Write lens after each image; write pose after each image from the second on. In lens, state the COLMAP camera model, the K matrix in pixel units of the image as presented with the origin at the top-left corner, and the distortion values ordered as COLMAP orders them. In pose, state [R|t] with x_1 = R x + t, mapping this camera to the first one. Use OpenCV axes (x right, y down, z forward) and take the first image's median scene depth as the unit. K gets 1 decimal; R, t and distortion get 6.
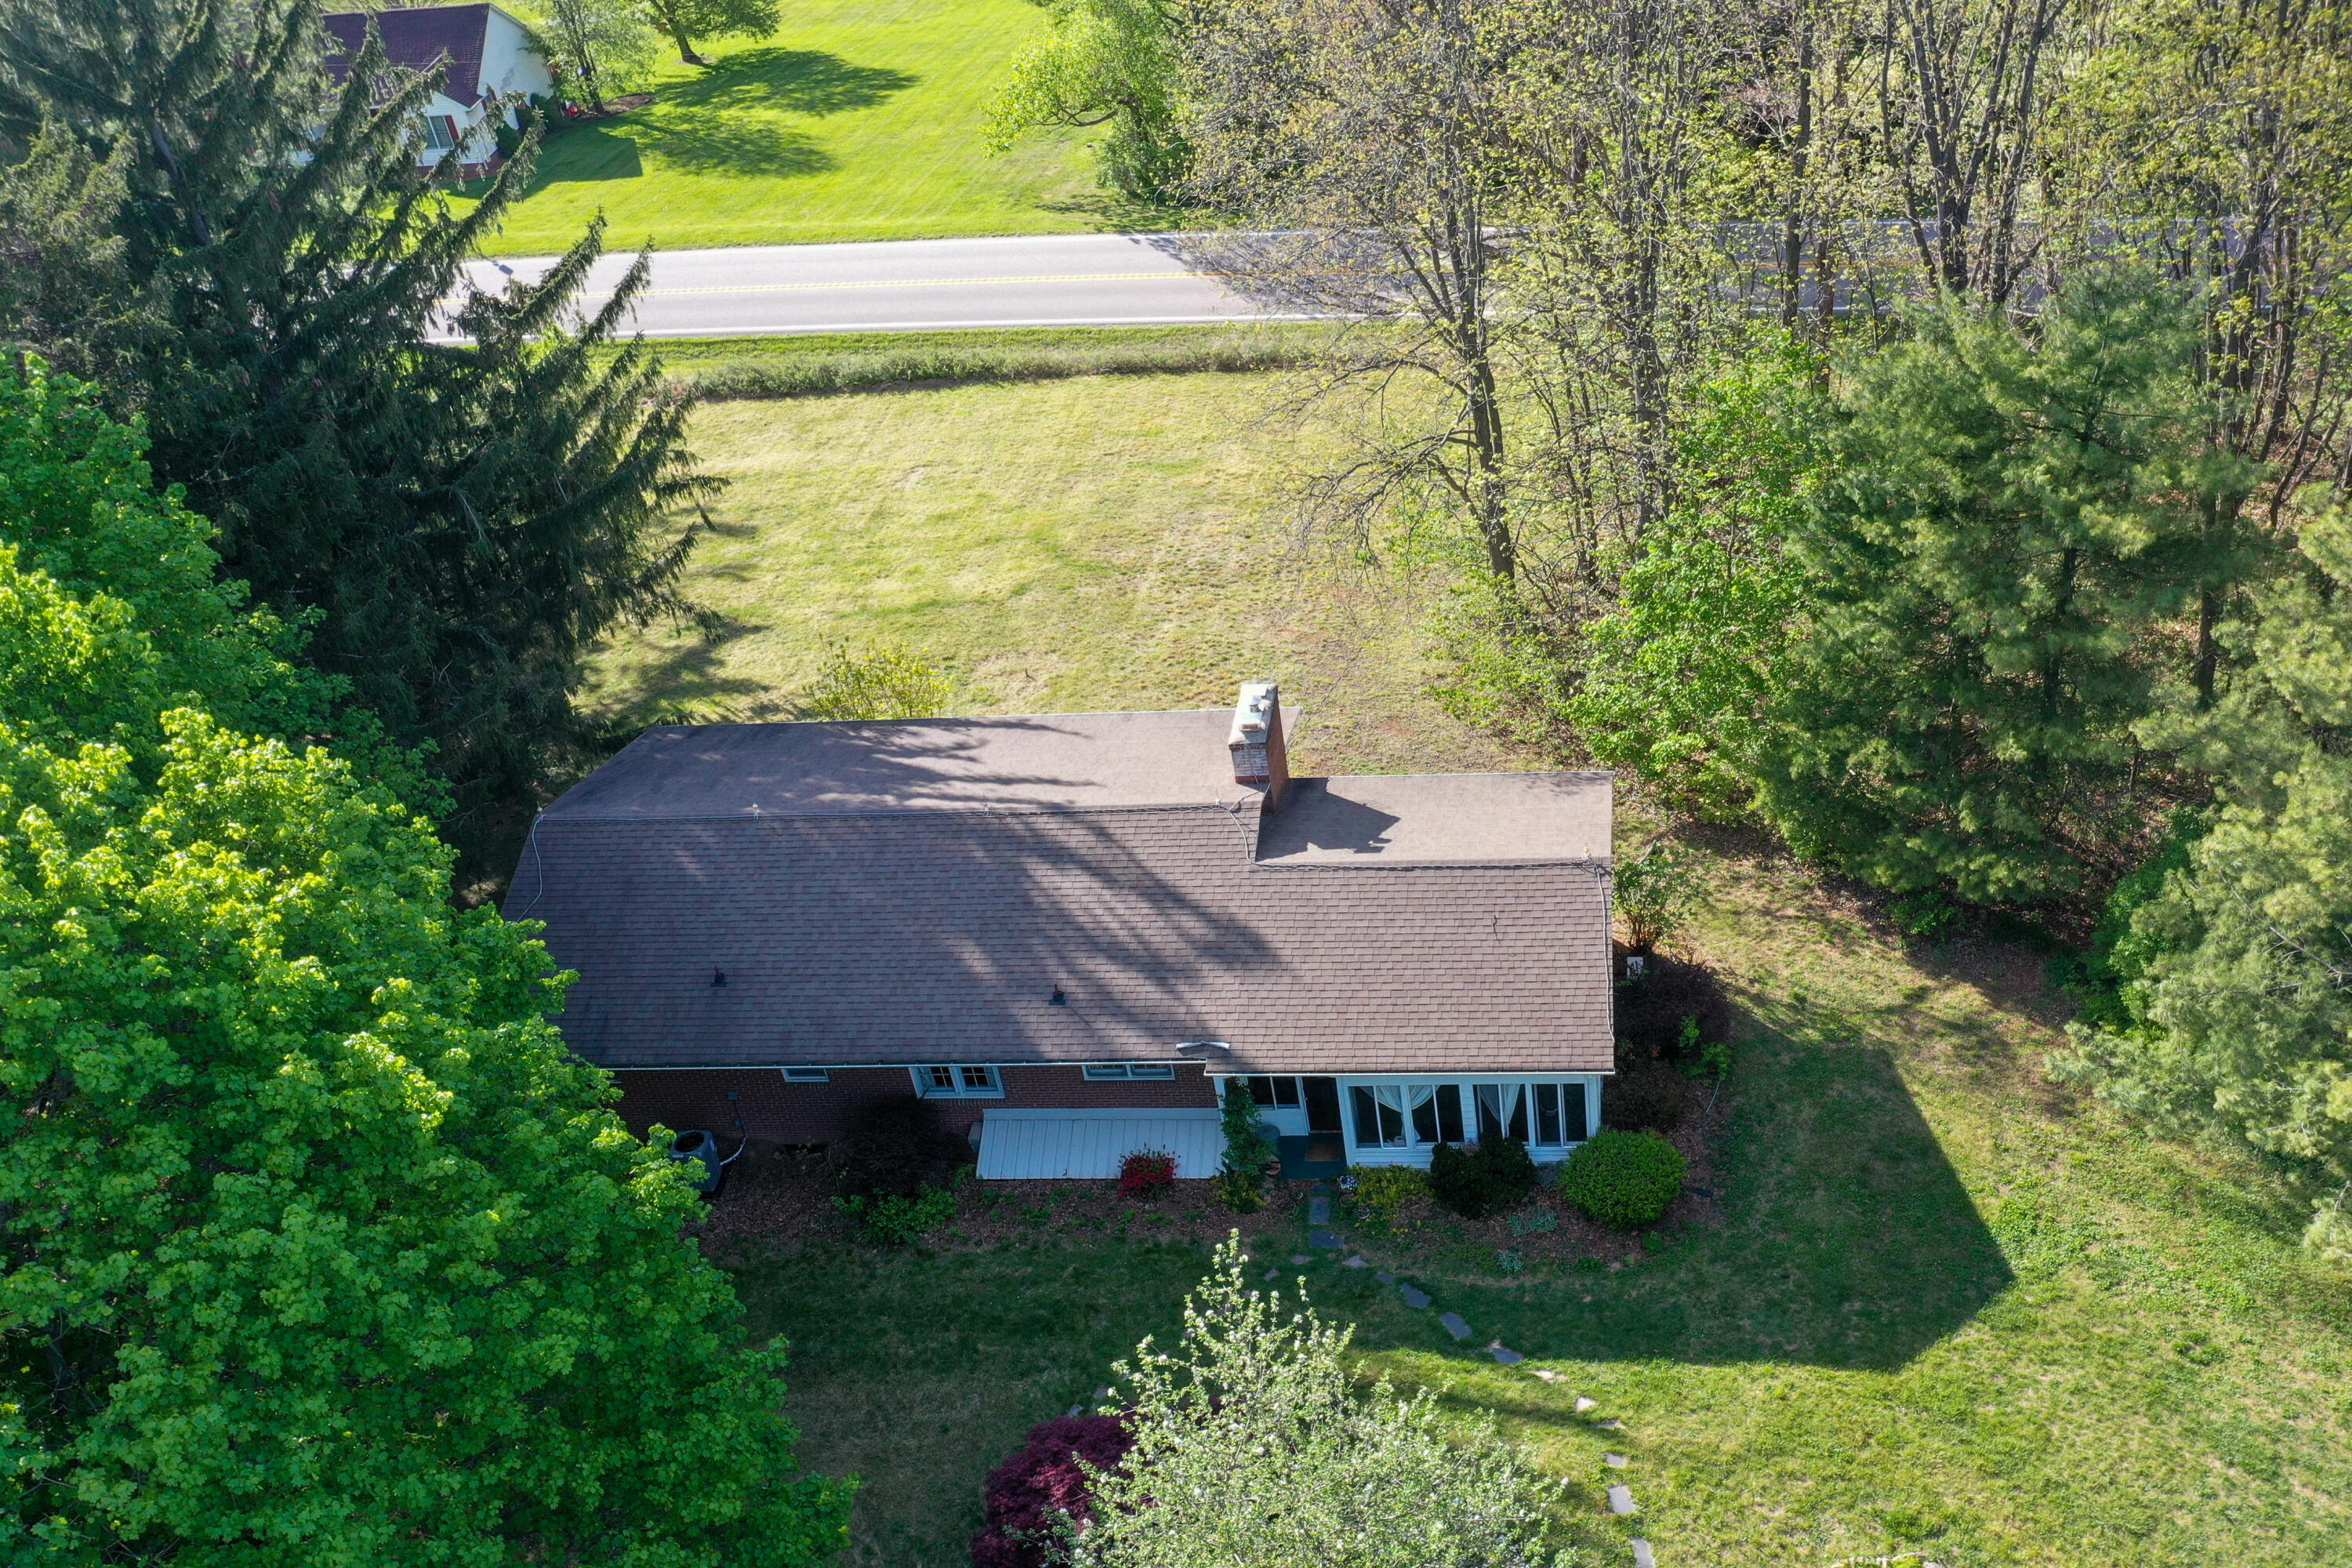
lens RADIAL K [[2133.8, 0, 1358.1], [0, 2133.8, 792.8], [0, 0, 1]] dist [0.016373, -0.003746]
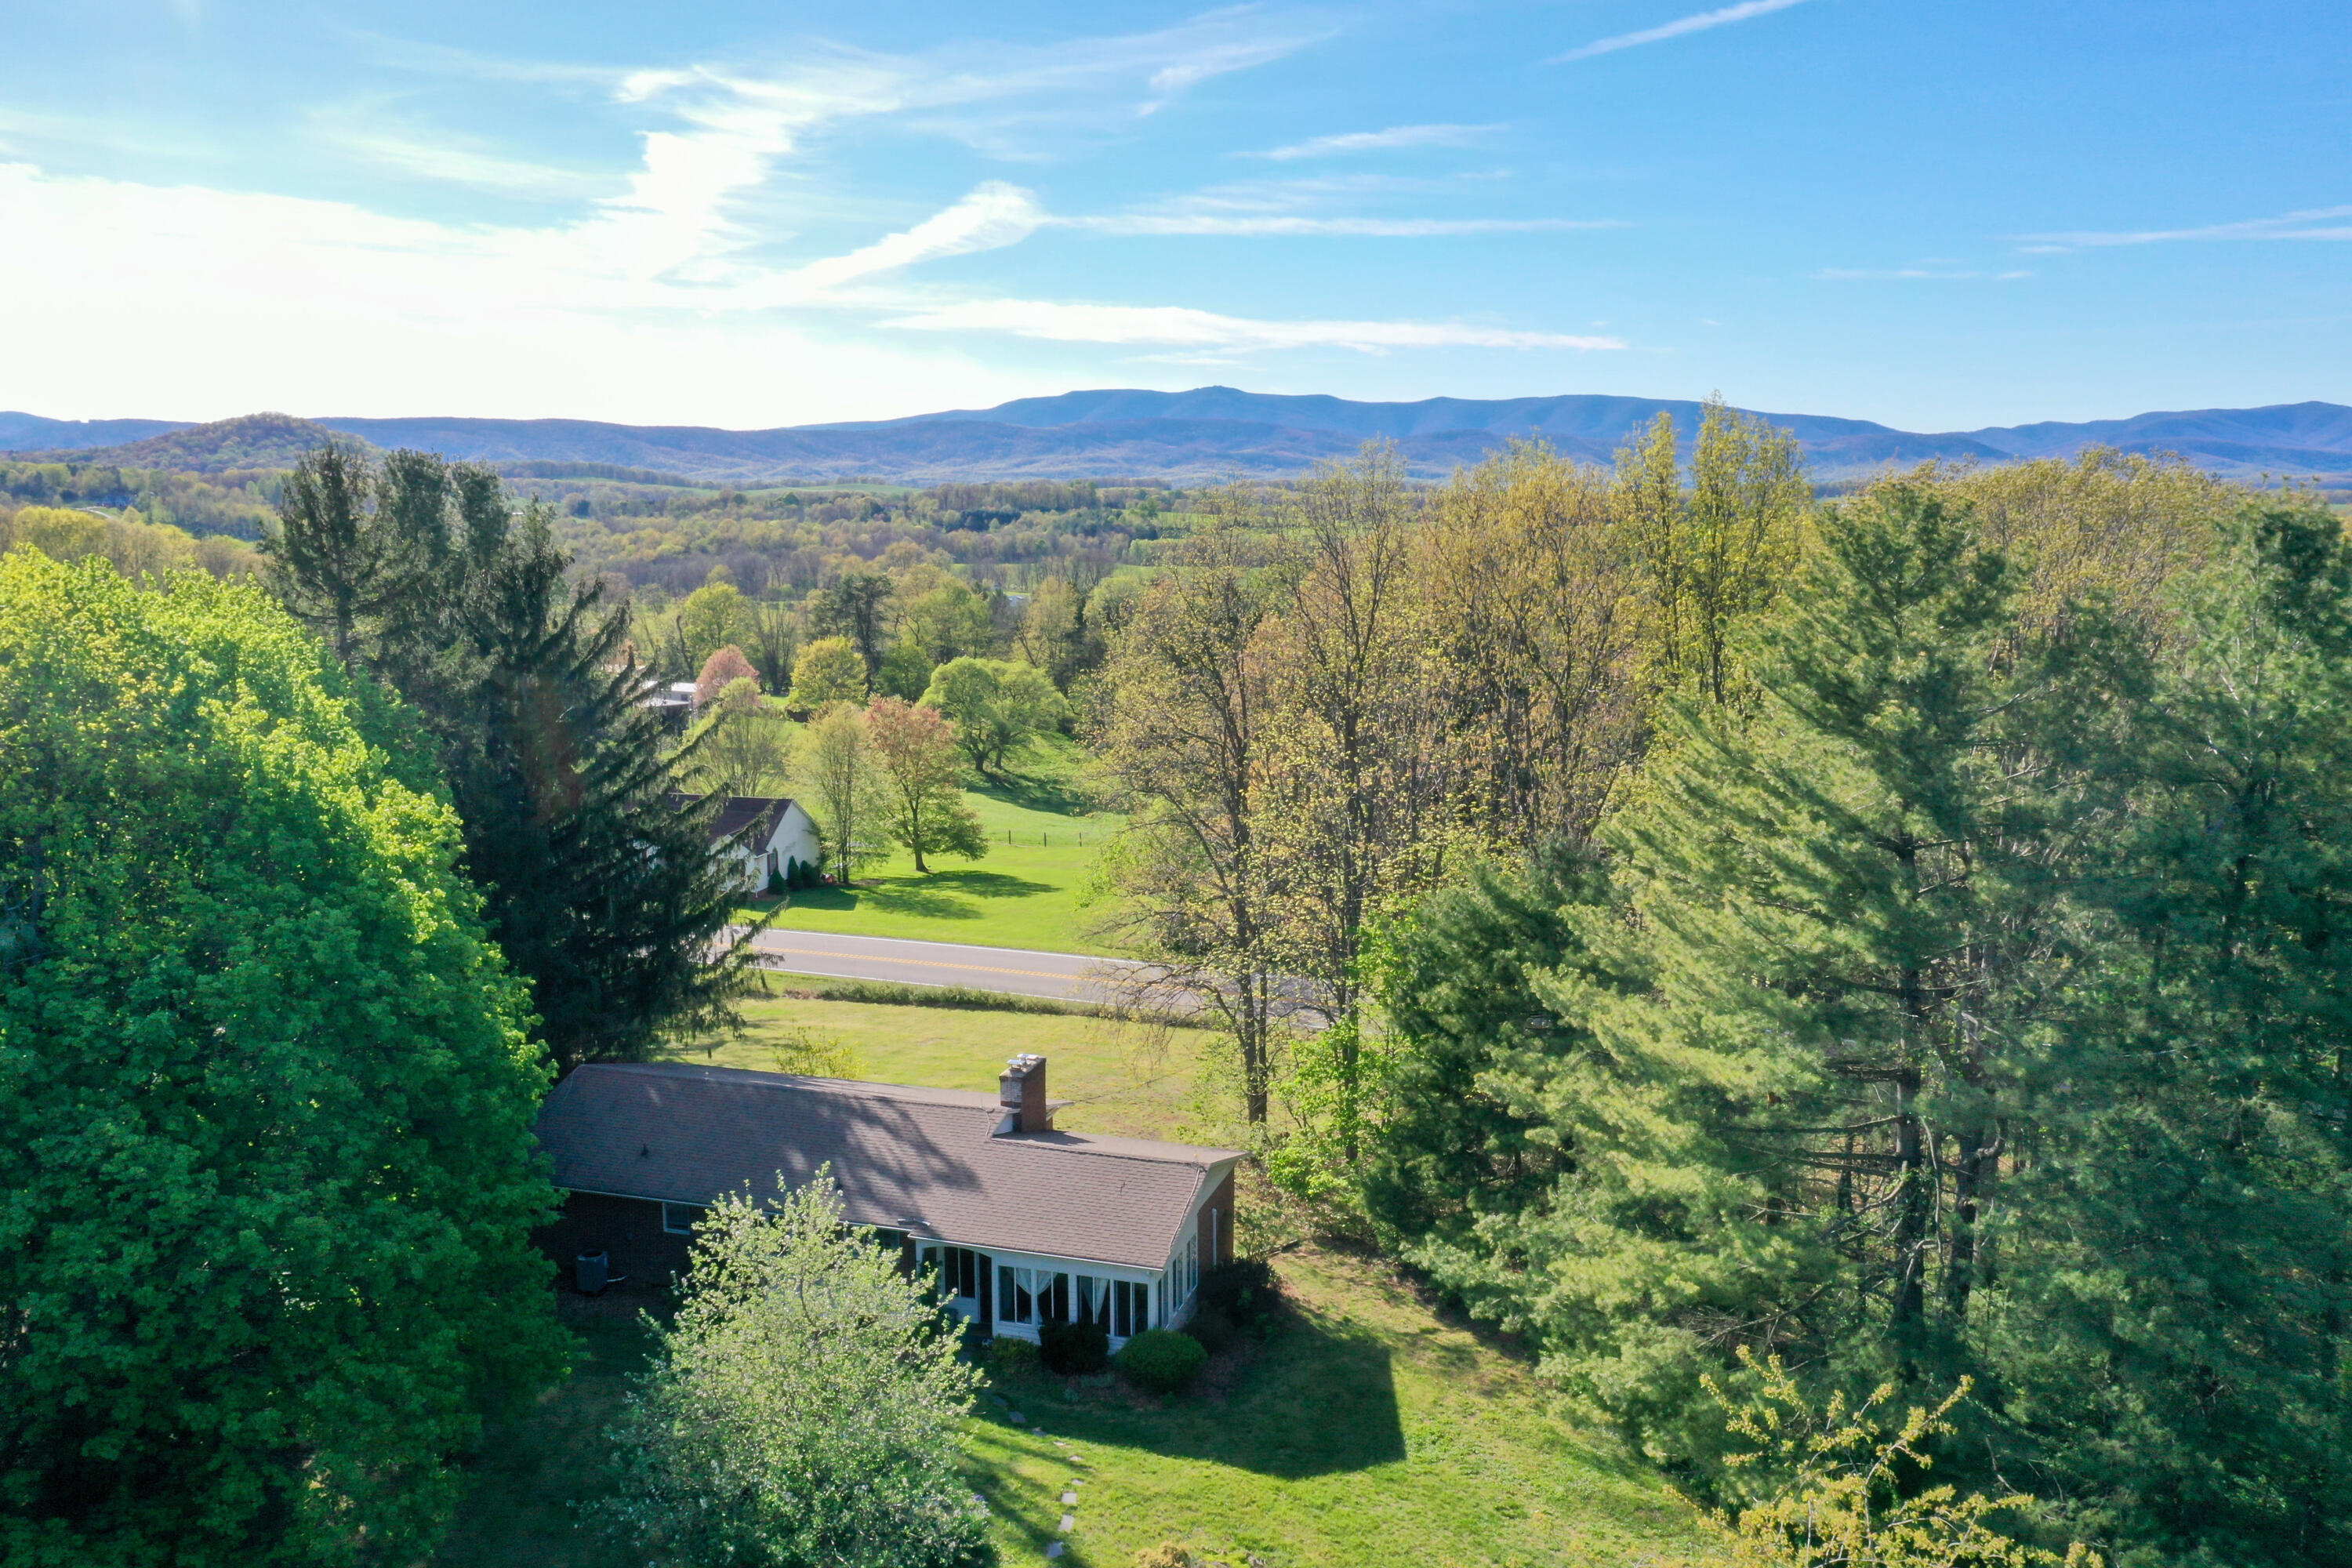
lens RADIAL K [[1843.2, 0, 1158.4], [0, 1843.2, 780.7], [0, 0, 1]] dist [0.022273, 0.005239]
pose [[0.969615, 0.118046, -0.214273, 0.318659], [-0.203056, 0.876844, -0.435790, 0.355302], [0.136440, 0.466057, 0.874171, -0.257184]]
